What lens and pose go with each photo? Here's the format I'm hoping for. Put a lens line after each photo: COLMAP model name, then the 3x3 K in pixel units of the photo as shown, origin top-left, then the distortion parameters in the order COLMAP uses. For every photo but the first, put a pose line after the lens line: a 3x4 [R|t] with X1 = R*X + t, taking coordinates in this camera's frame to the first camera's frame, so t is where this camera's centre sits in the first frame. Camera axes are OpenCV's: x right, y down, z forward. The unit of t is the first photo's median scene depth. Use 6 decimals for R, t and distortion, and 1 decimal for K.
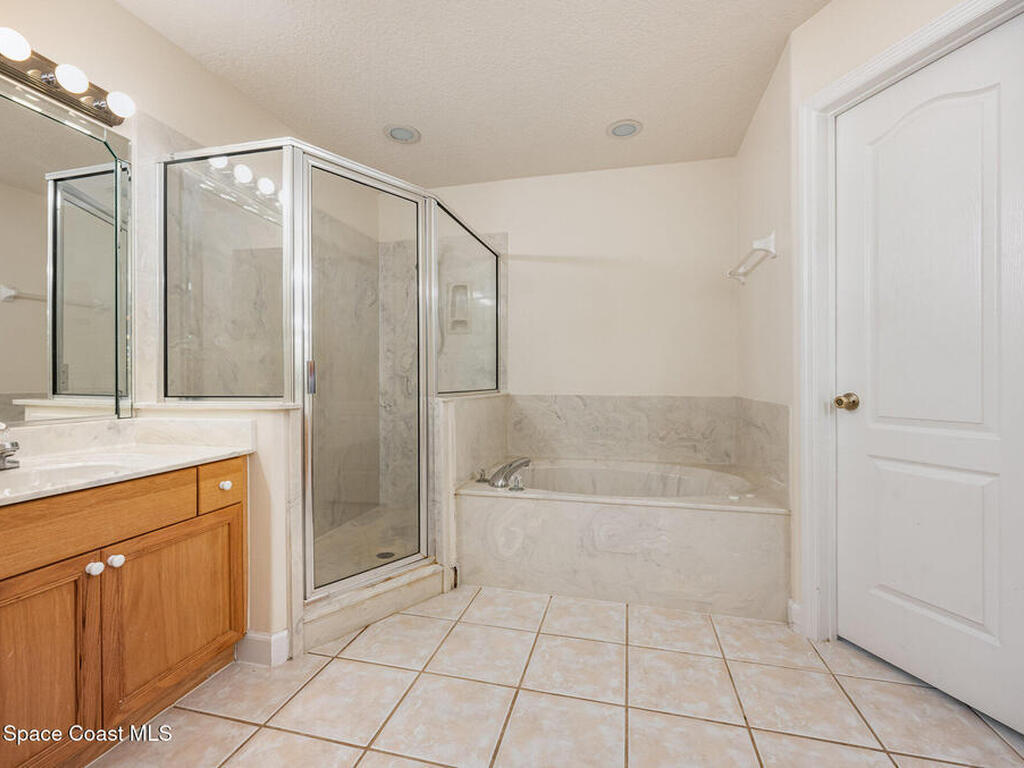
lens RADIAL K [[461.6, 0, 508.1], [0, 461.6, 382.9], [0, 0, 1]] dist [-0.000824, -0.000086]
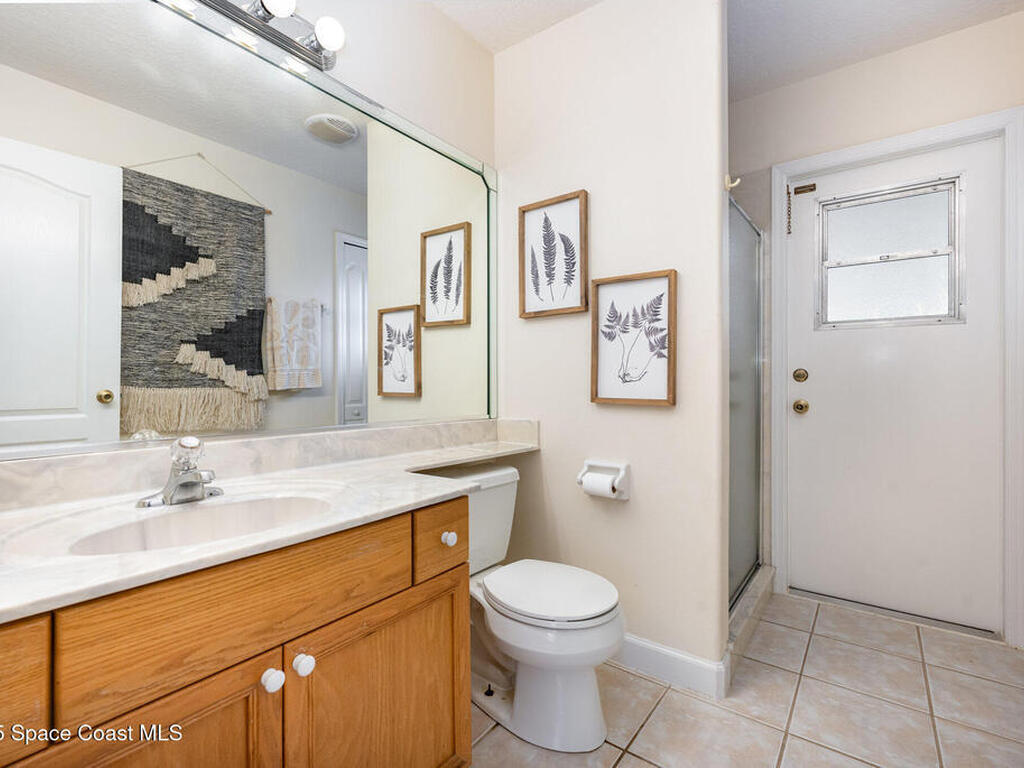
lens RADIAL K [[481.5, 0, 515.1], [0, 481.5, 384.9], [0, 0, 1]] dist [0.003247, 0.000207]
pose [[0.924813, -0.002187, -0.380416, -0.295131], [0.002826, 0.999995, 0.001121, 0.003393], [0.380411, -0.002112, 0.924815, 0.447317]]
